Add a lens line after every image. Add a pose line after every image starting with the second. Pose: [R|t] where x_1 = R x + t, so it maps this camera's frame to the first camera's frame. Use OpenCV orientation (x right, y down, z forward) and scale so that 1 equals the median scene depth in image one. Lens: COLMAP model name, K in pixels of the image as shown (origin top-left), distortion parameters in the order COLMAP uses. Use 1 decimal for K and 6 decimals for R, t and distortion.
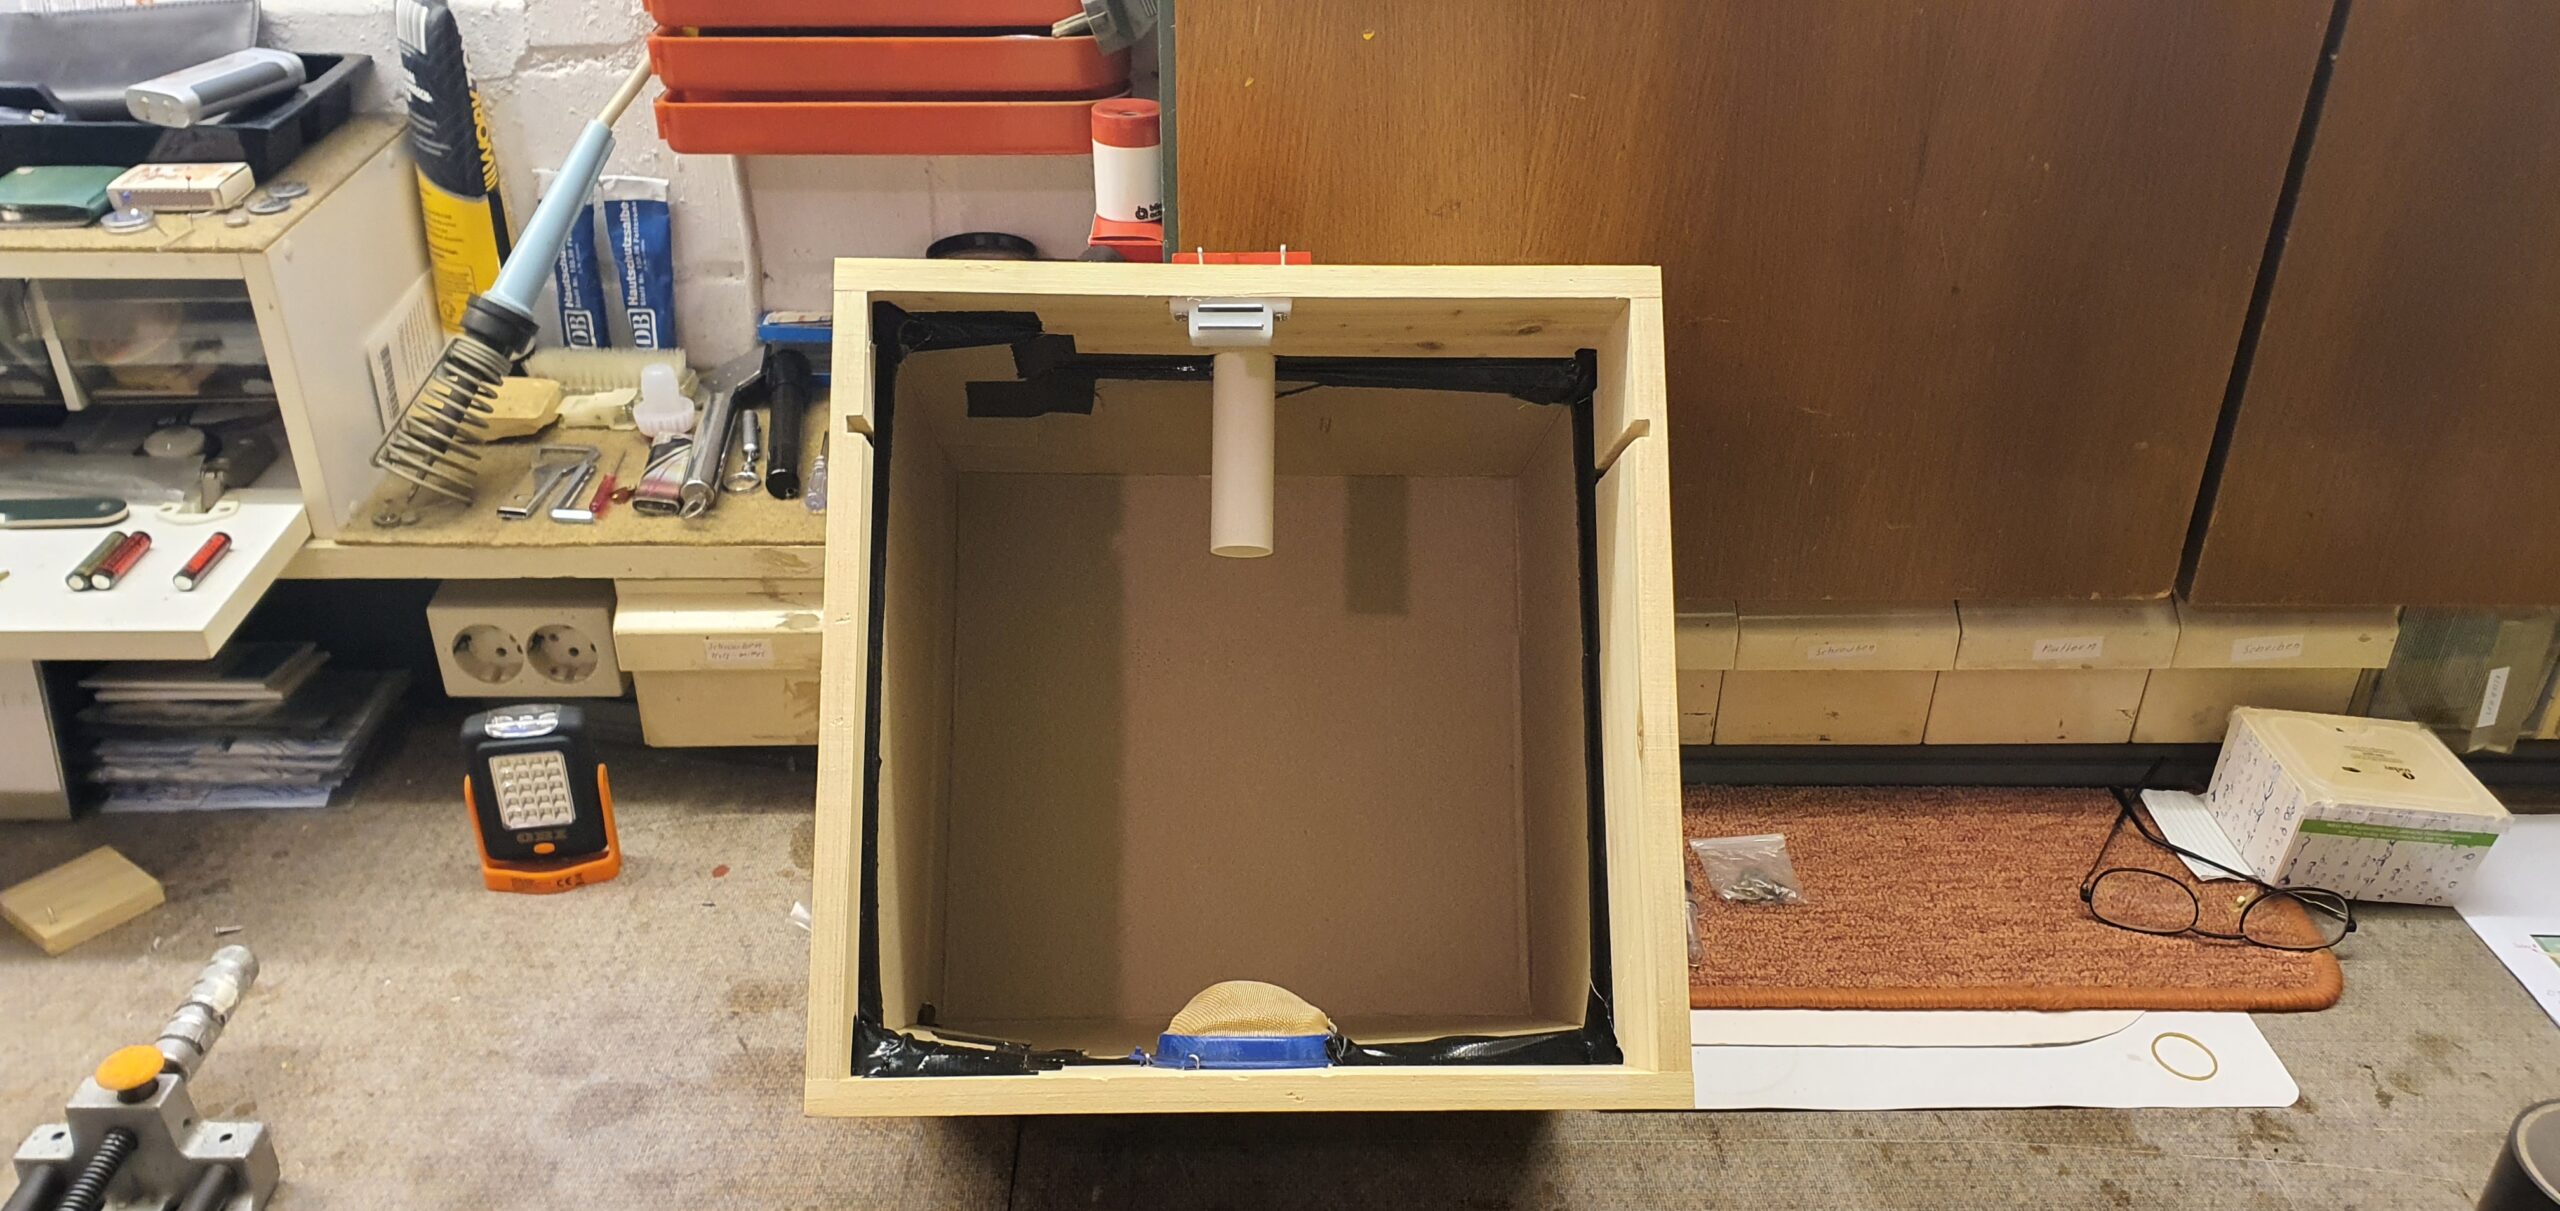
lens RADIAL K [[1981.3, 0, 1275.6], [0, 1981.3, 636.8], [0, 0, 1]] dist [-0.075672, 0.198817]
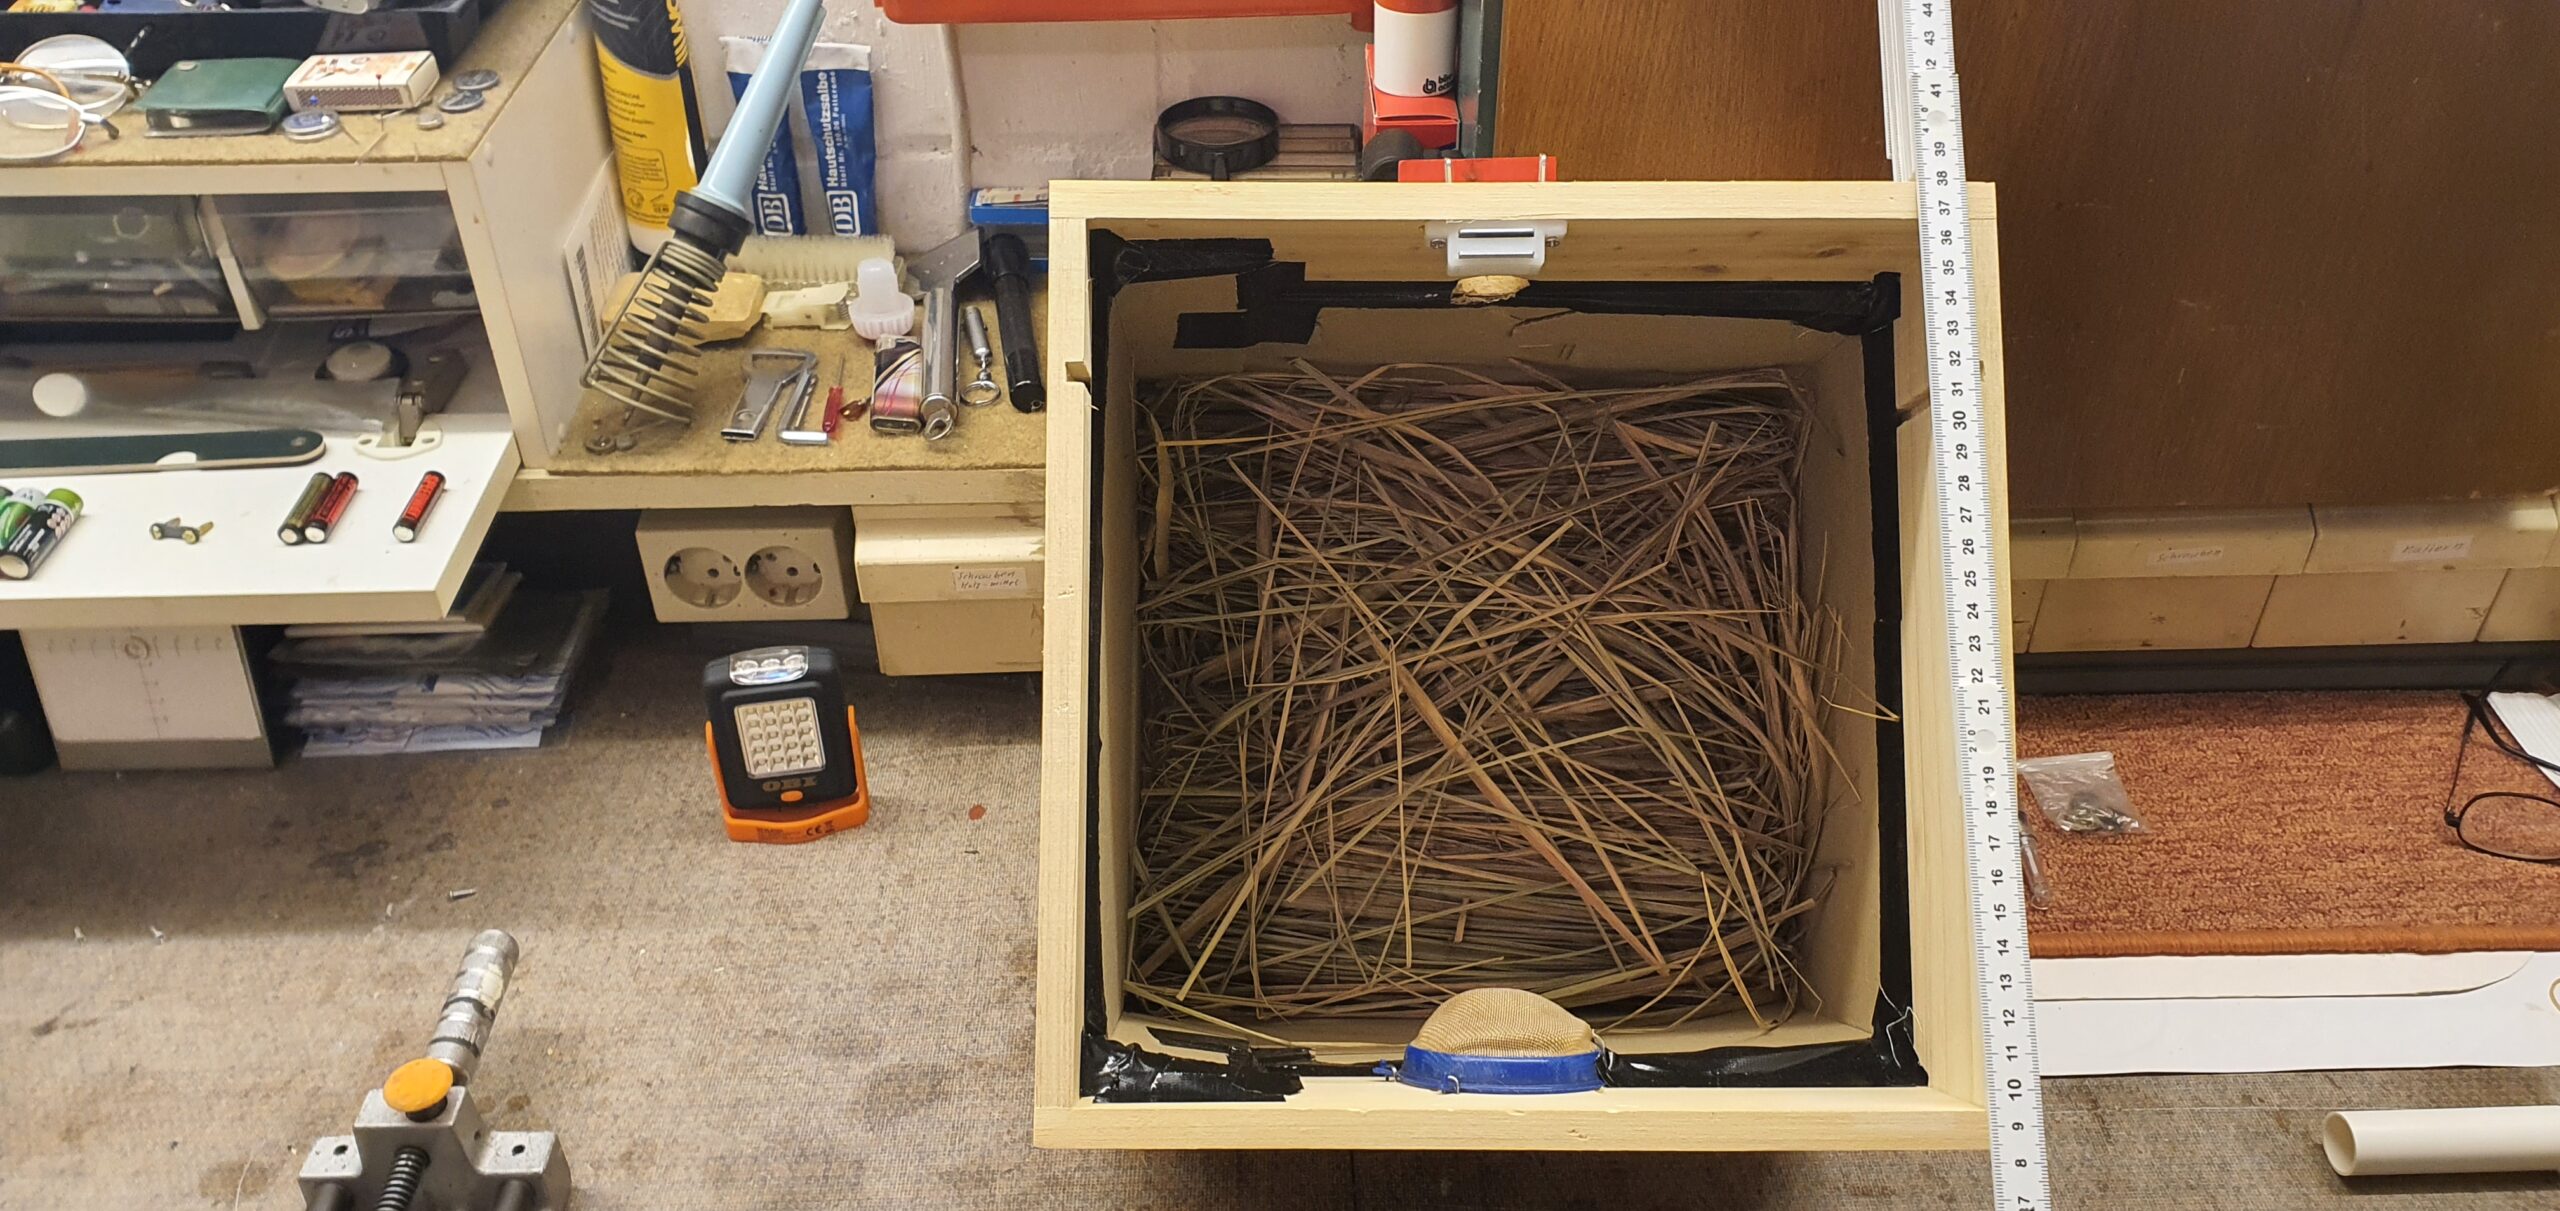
lens RADIAL K [[1940.5, 0, 1280.0], [0, 1940.5, 605.5], [0, 0, 1]] dist [0.049135, -0.027470]
pose [[0.999838, -0.017635, 0.003583, -0.142553], [0.017153, 0.994155, 0.106591, -0.077329], [-0.005441, -0.106512, 0.994297, 0.090947]]
